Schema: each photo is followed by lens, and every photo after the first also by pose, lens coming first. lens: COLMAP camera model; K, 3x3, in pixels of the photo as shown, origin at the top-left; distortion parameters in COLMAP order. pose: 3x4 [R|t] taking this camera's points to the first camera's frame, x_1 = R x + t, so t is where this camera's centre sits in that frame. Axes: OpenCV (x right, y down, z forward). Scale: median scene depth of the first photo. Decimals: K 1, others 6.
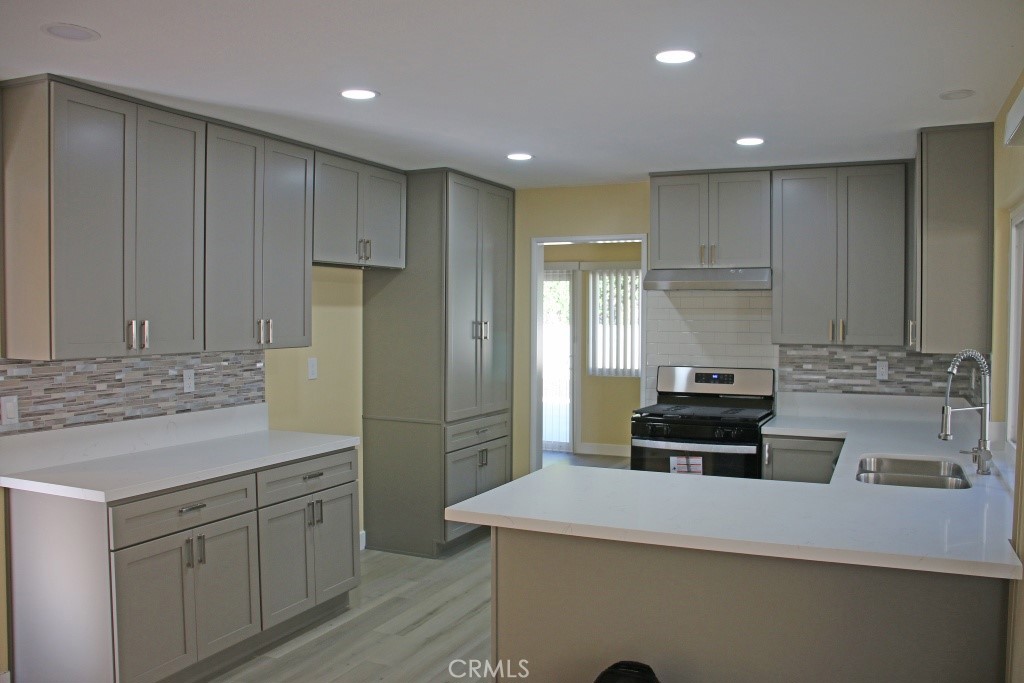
lens RADIAL K [[839.5, 0, 512.0], [0, 839.5, 341.5], [0, 0, 1]] dist [-0.158025, 0.003477]
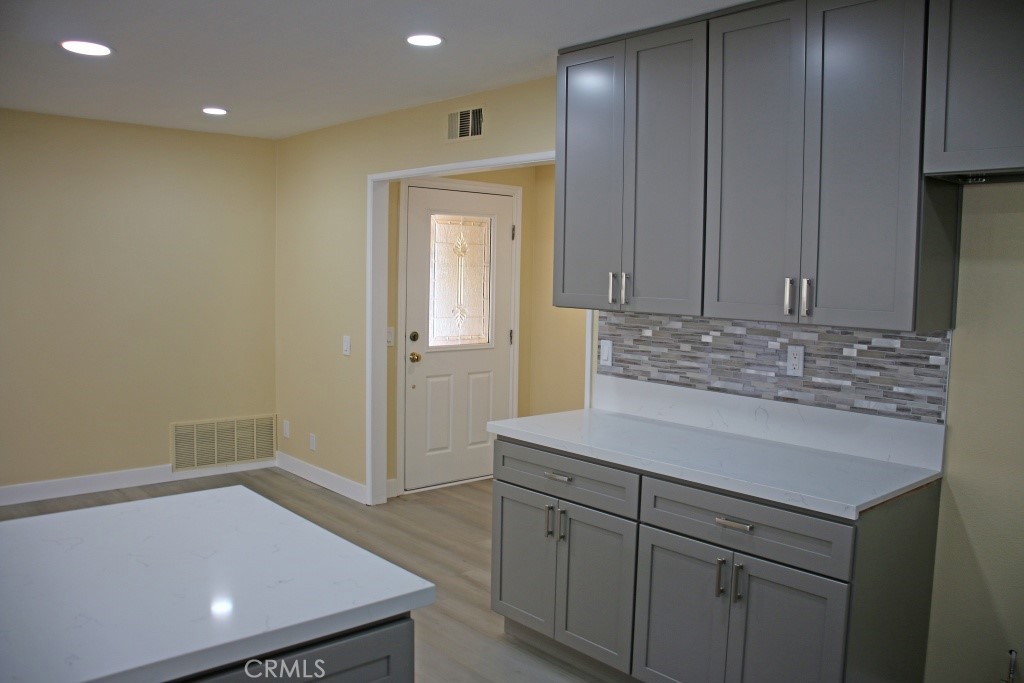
lens RADIAL K [[839.5, 0, 512.0], [0, 839.5, 341.5], [0, 0, 1]] dist [-0.158025, 0.003477]
pose [[-0.405645, 0.070658, -0.911296, 0.369328], [-0.048087, 0.993977, 0.098473, -0.029199], [0.912765, 0.083766, -0.399804, 1.010677]]
